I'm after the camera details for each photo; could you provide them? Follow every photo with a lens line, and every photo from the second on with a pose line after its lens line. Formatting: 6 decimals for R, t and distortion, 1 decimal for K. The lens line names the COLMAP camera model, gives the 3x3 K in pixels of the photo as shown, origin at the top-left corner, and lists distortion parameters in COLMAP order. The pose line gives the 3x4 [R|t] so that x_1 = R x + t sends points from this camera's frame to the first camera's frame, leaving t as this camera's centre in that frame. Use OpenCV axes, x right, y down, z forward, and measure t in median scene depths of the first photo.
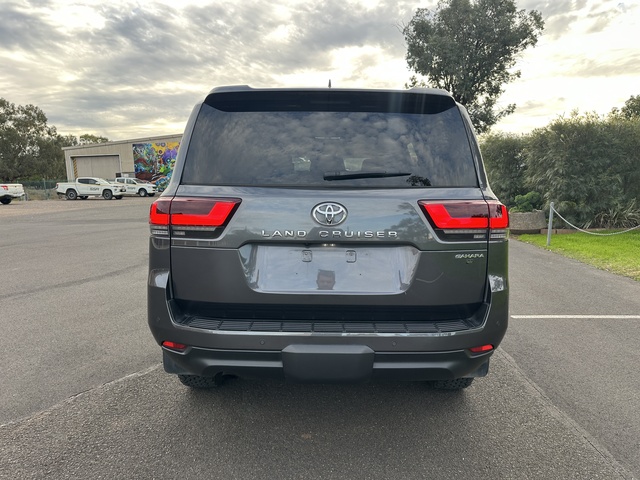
lens RADIAL K [[454.8, 0, 316.9], [0, 454.8, 235.4], [0, 0, 1]] dist [0.013135, -0.028392]
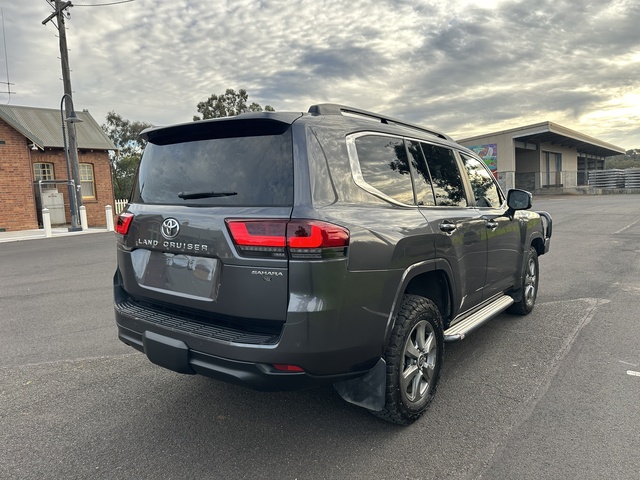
lens RADIAL K [[454.8, 0, 320.2], [0, 454.8, 234.1], [0, 0, 1]] dist [0.013135, -0.028392]
pose [[0.791458, 0.038794, -0.609992, 0.056996], [-0.045929, 0.998937, 0.003938, -0.002831], [0.609496, 0.024899, 0.792398, 0.014387]]
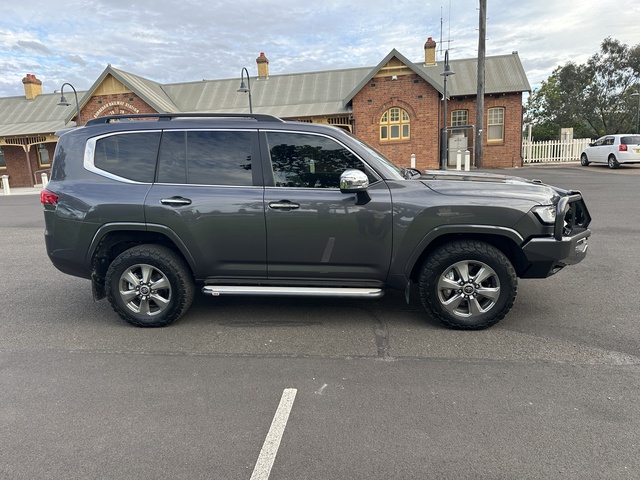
lens RADIAL K [[454.8, 0, 314.4], [0, 454.8, 238.2], [0, 0, 1]] dist [0.013135, -0.028392]
pose [[-0.143151, 0.203428, -0.968568, 0.109194], [-0.064381, 0.974661, 0.214223, -0.017003], [0.987605, 0.093024, -0.126427, 0.112850]]
